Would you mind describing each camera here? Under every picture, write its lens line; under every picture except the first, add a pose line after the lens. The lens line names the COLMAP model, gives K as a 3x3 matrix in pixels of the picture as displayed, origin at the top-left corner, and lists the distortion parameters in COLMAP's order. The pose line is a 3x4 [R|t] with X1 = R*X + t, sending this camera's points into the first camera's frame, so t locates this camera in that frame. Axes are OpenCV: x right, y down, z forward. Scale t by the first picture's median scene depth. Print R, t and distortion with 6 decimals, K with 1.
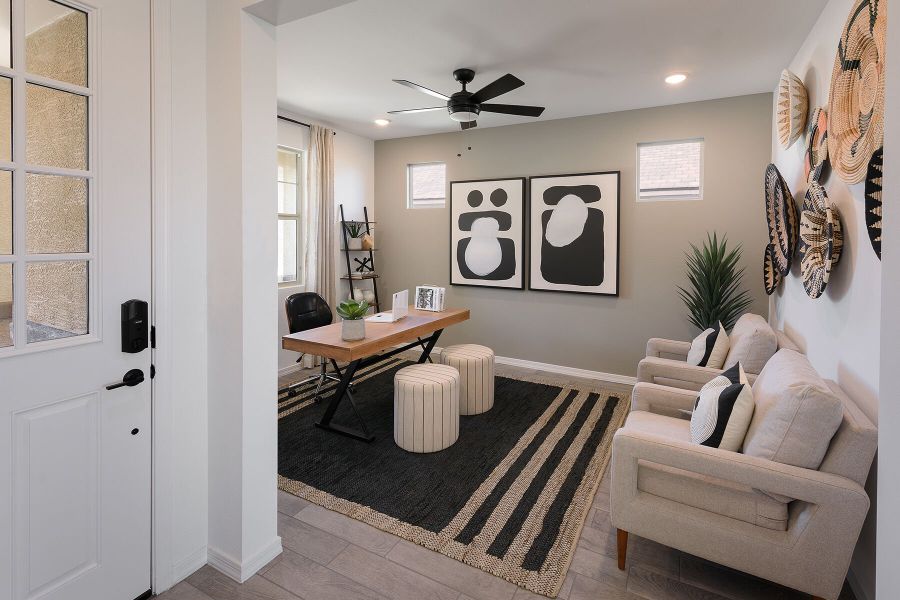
lens RADIAL K [[411.0, 0, 479.7], [0, 411.0, 245.9], [0, 0, 1]] dist [0.014964, -0.000305]
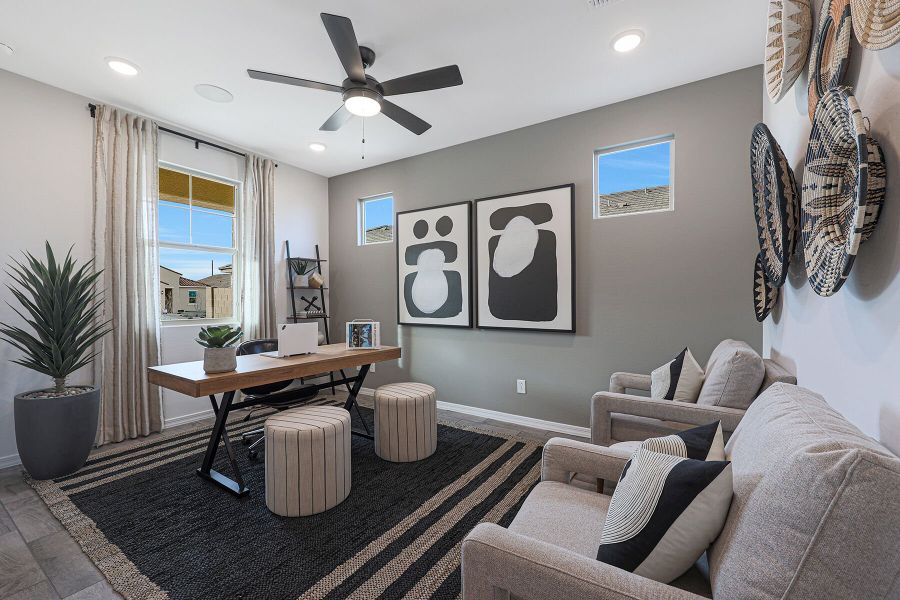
lens RADIAL K [[370.7, 0, 454.3], [0, 370.7, 304.2], [0, 0, 1]] dist [0.000218, 0.000265]
pose [[0.994778, -0.005350, -0.101925, 0.169159], [0.004227, 0.999928, -0.011230, 0.071600], [0.101978, 0.010740, 0.994729, 0.215956]]
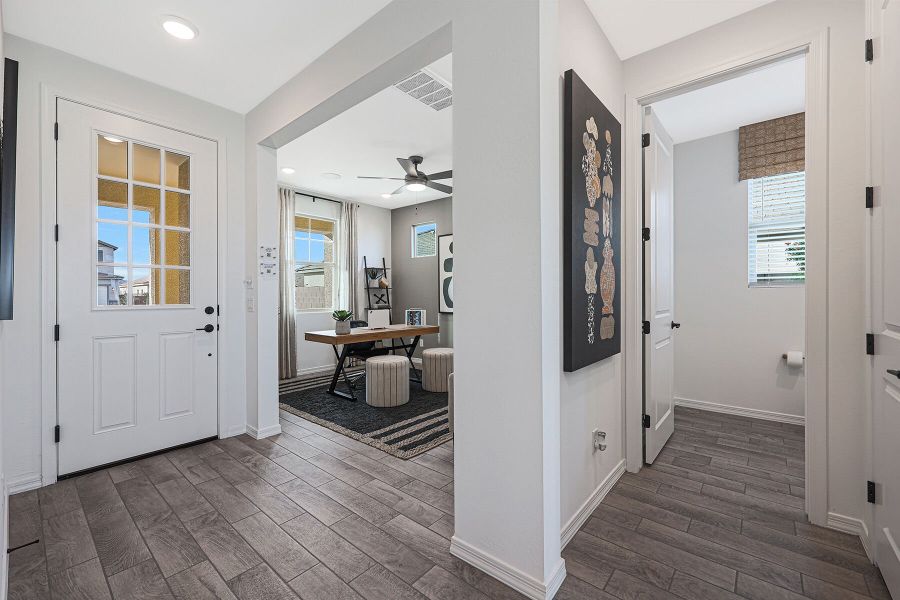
lens RADIAL K [[372.3, 0, 450.8], [0, 372.3, 297.8], [0, 0, 1]] dist [0.000785, 0.000201]
pose [[0.970167, -0.008161, -0.242302, 0.312716], [0.003720, 0.999817, -0.018778, 0.082527], [0.242411, 0.017316, 0.970019, -0.201977]]
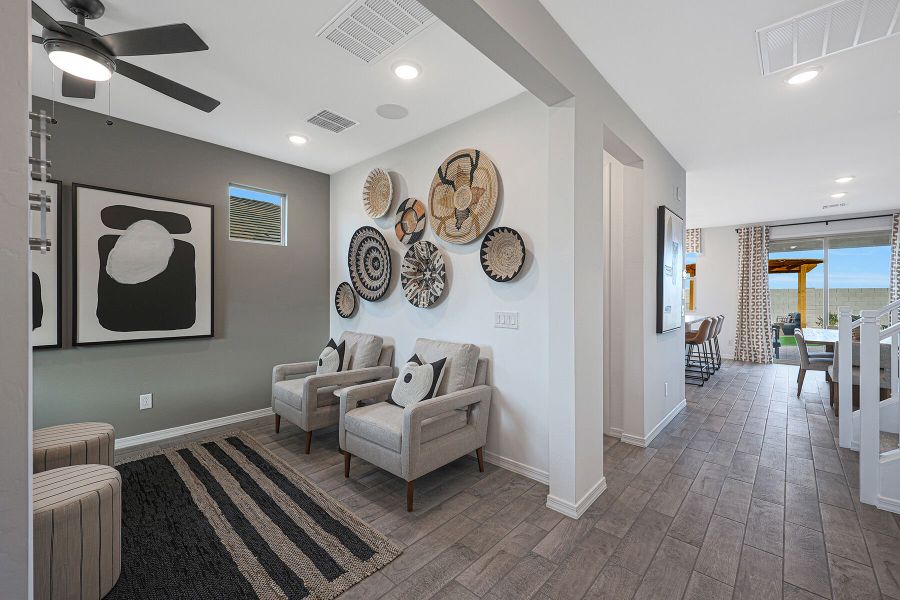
lens RADIAL K [[375.1, 0, 449.0], [0, 375.1, 301.0], [0, 0, 1]] dist [-0.001008, 0.000049]
pose [[0.275371, -0.015090, 0.961219, -0.344760], [0.021364, 0.999726, 0.009574, 0.042909], [-0.961100, 0.017899, 0.275618, 0.230197]]
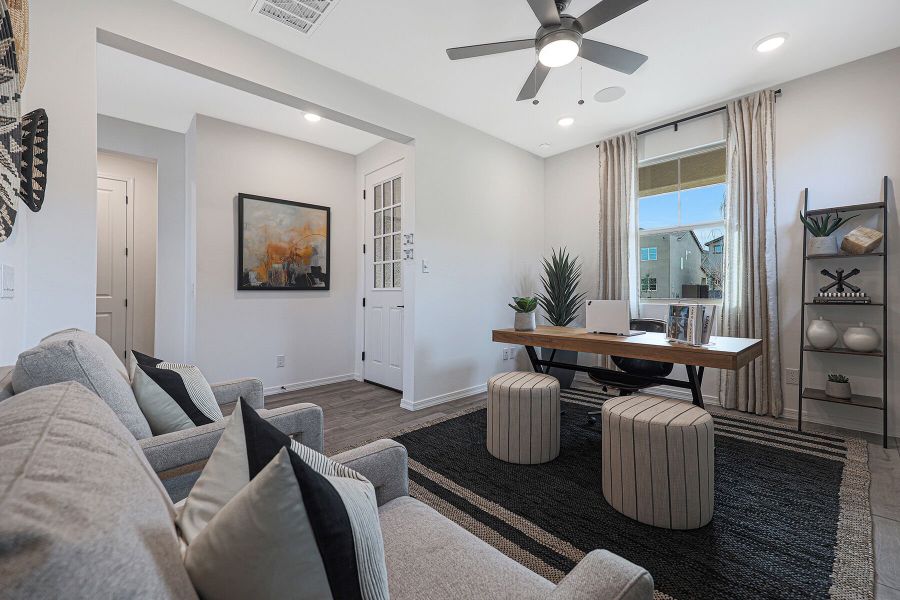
lens RADIAL K [[374.3, 0, 443.3], [0, 374.3, 292.9], [0, 0, 1]] dist [-0.001588, -0.000133]
pose [[-0.365390, -0.005774, -0.930837, 0.509068], [-0.019060, 0.999818, 0.001280, 0.090155], [0.930660, 0.018209, -0.365433, 0.826261]]
